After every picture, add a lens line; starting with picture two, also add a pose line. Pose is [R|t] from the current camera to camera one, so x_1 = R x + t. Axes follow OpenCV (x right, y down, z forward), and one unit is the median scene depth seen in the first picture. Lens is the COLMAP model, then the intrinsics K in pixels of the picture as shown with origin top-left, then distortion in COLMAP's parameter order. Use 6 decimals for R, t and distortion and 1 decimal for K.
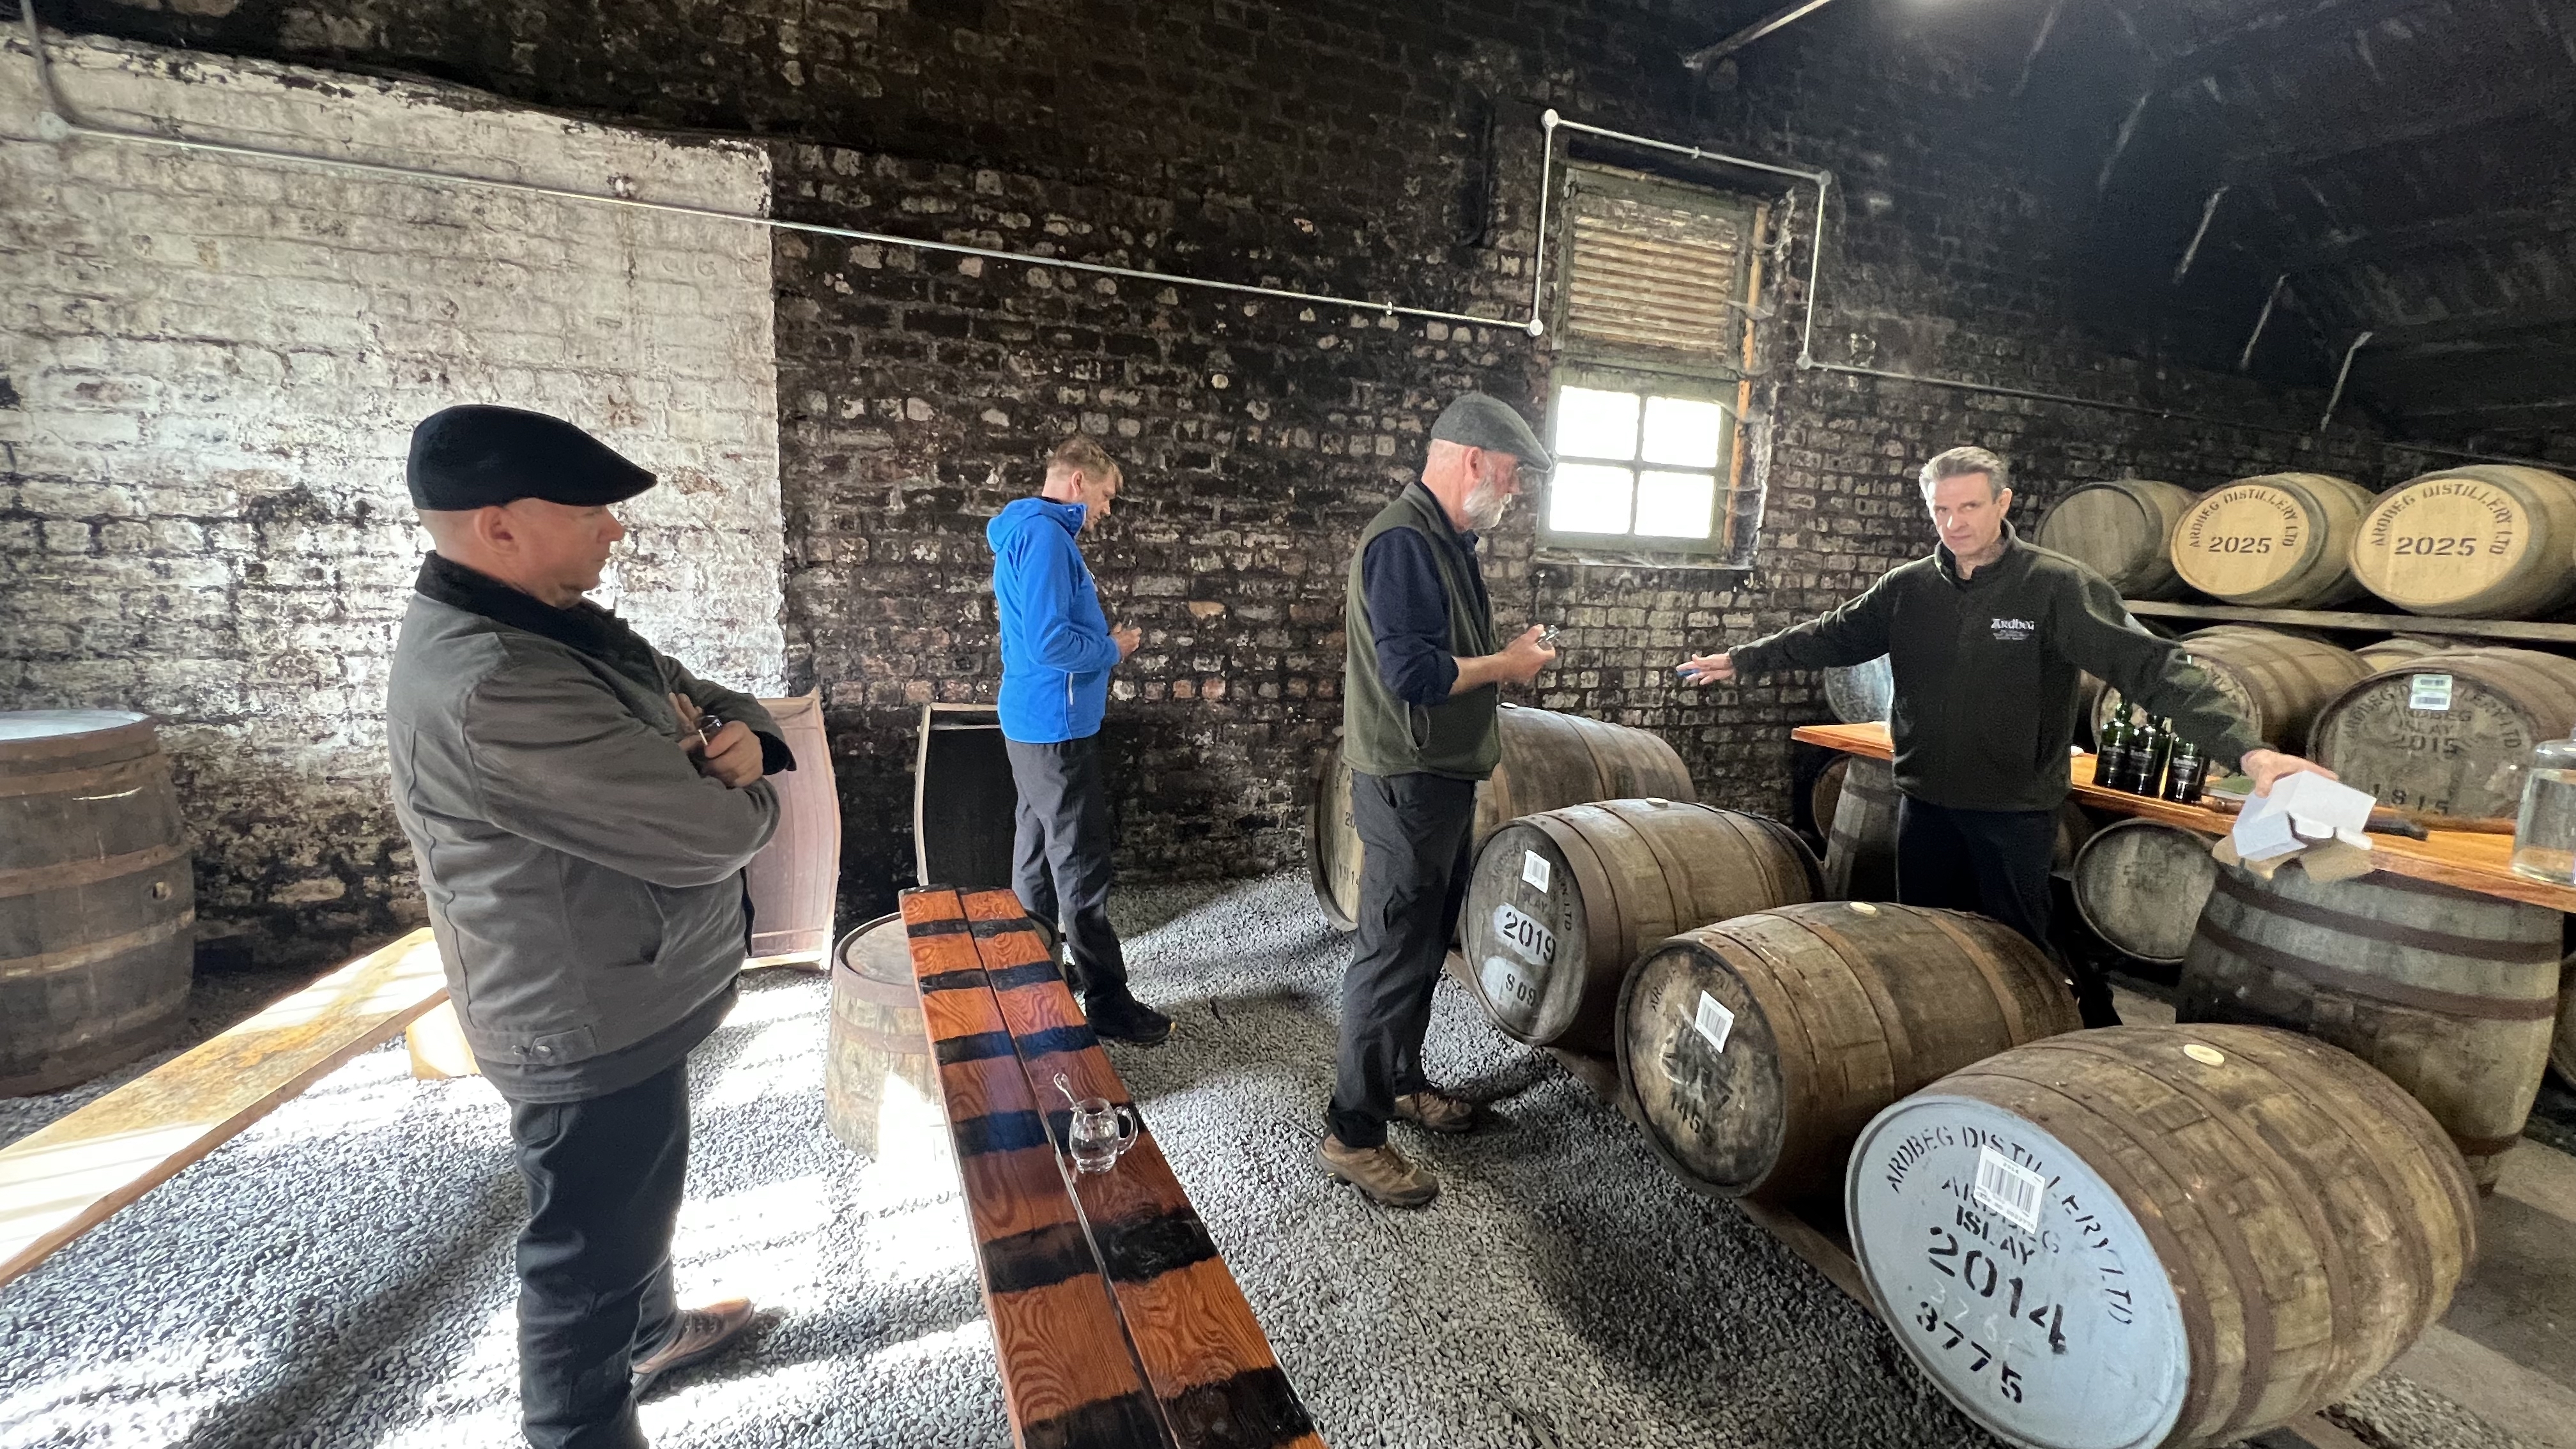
lens RADIAL K [[1030.1, 0, 1279.4], [0, 1030.1, 722.5], [0, 0, 1]] dist [-0.003316, 0.000345]
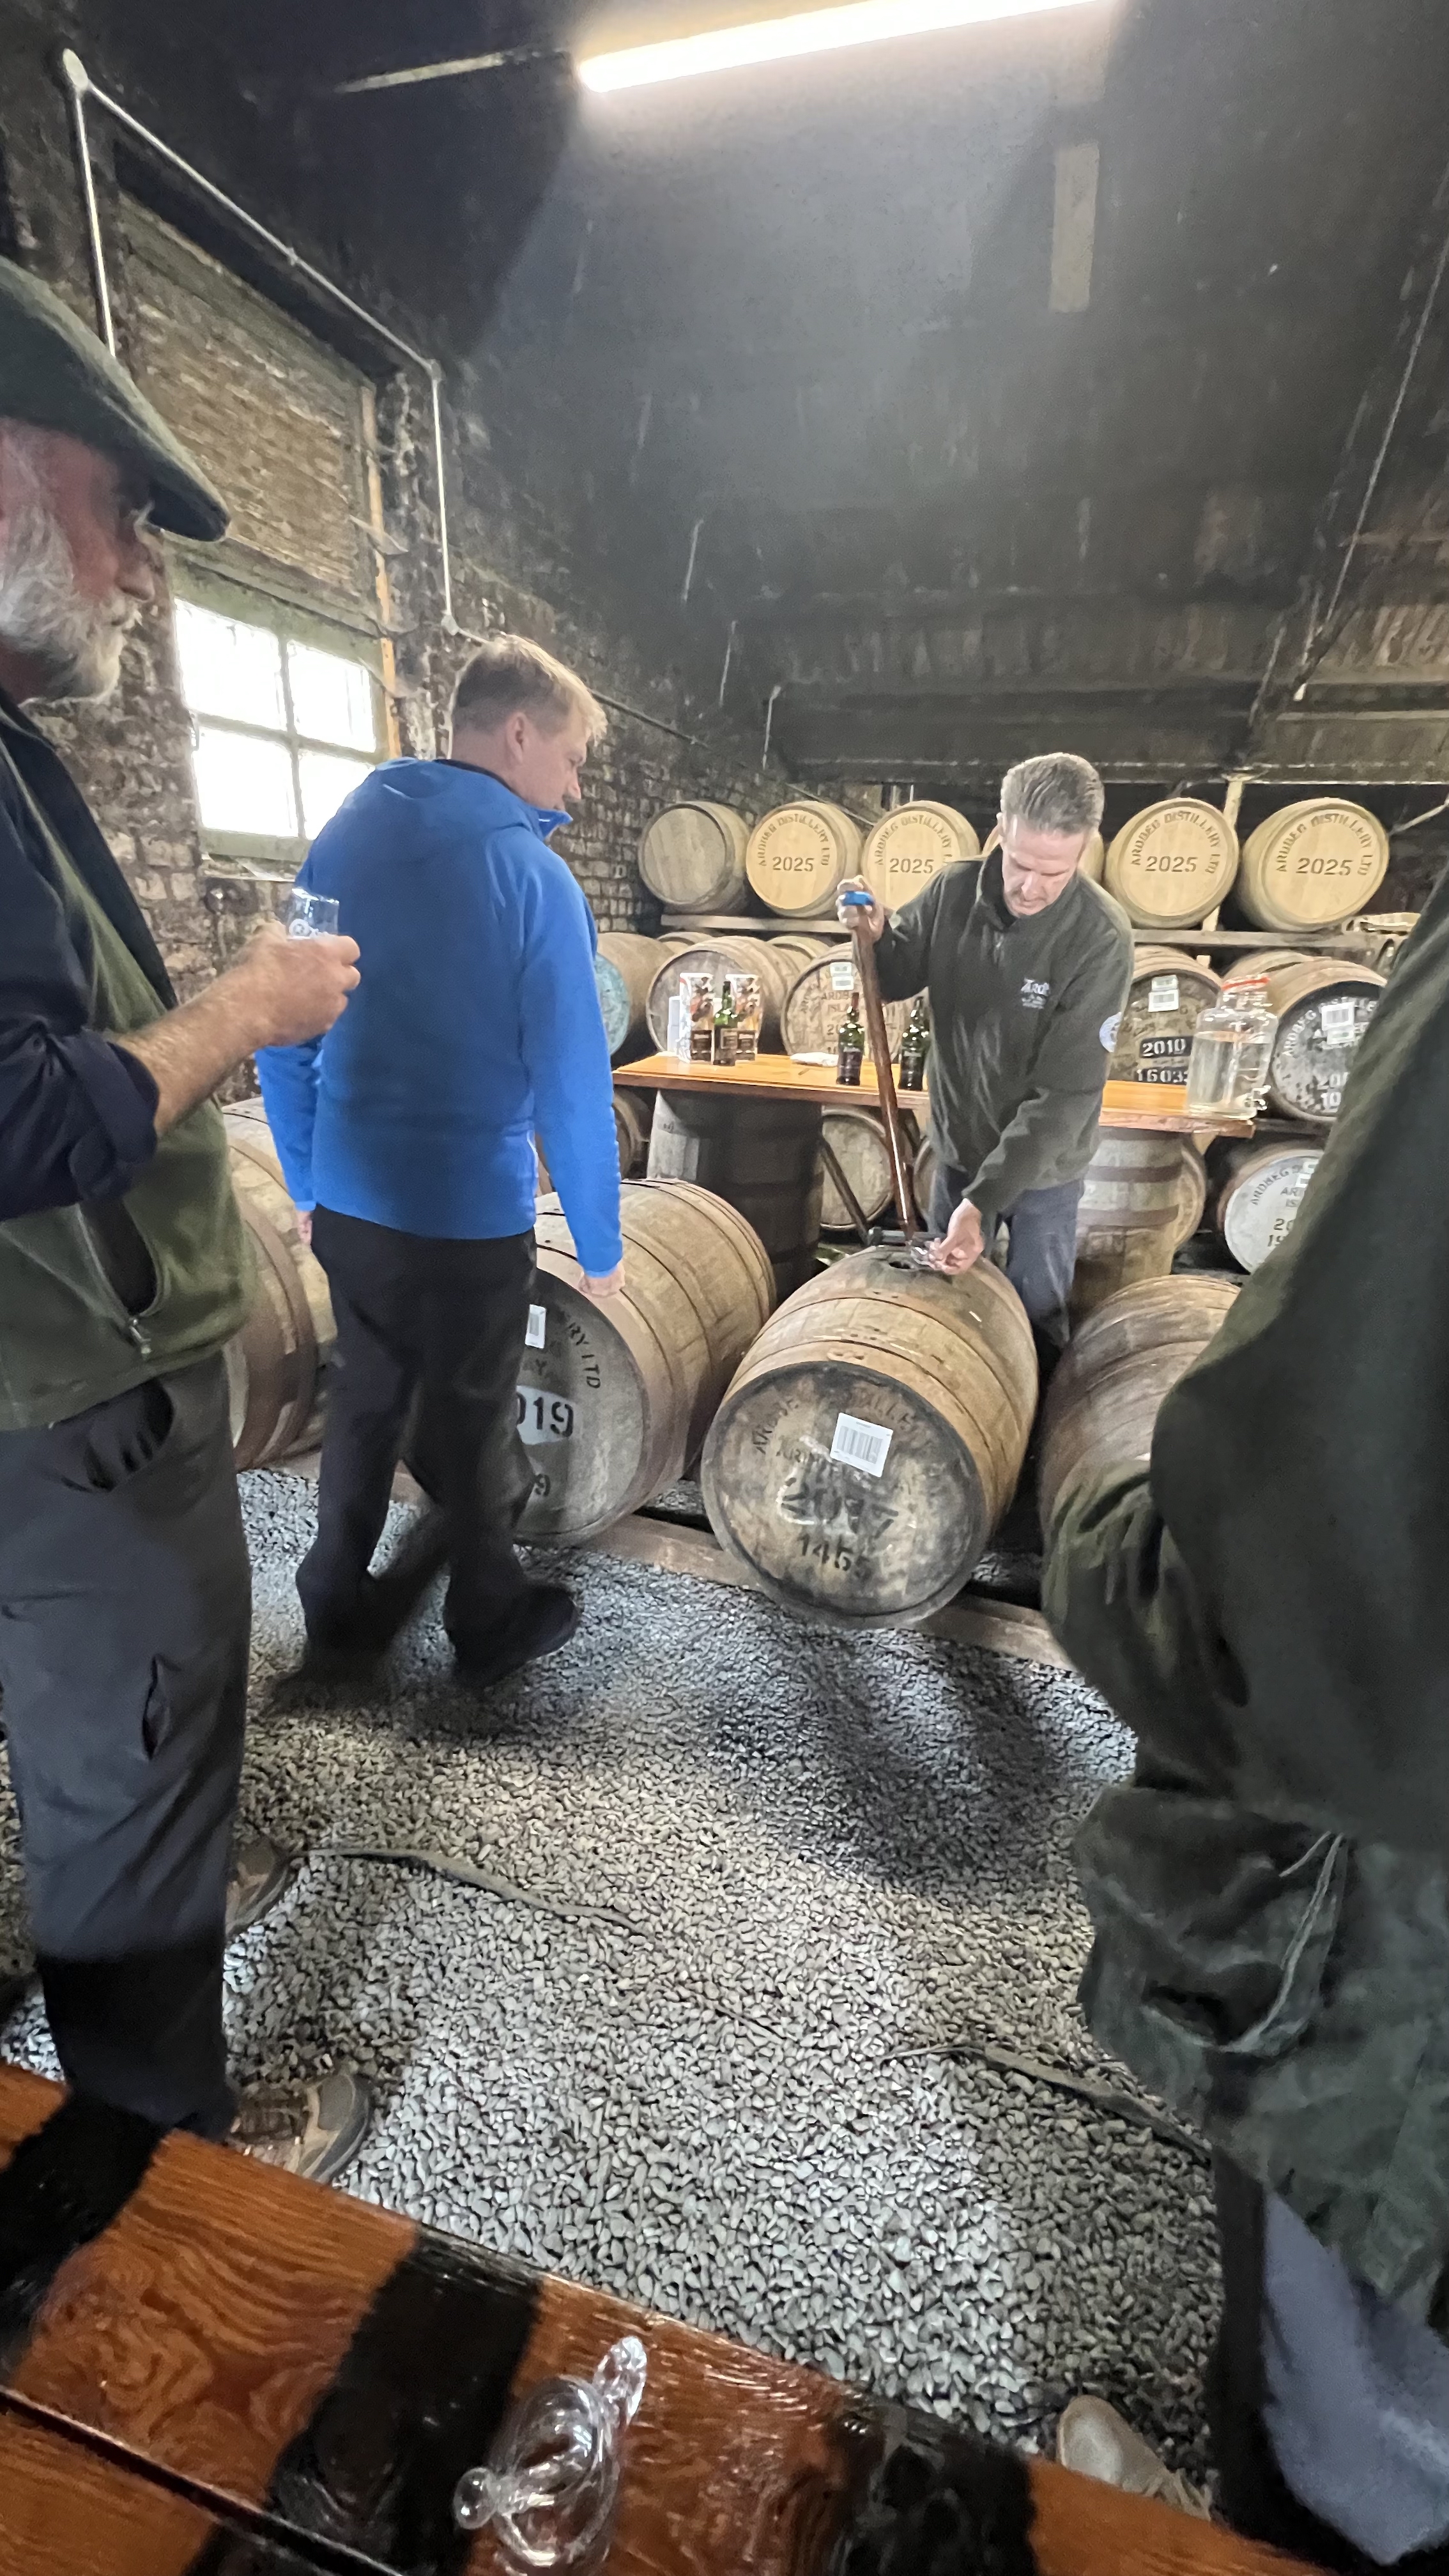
lens RADIAL K [[1030.1, 0, 726.5], [0, 1030.1, 1282.2], [0, 0, 1]] dist [-0.003316, 0.000345]
pose [[0.638686, -0.276631, 0.718022, -0.110423], [0.121879, 0.957731, 0.260571, -0.034602], [-0.759754, -0.078912, 0.645405, 0.293068]]
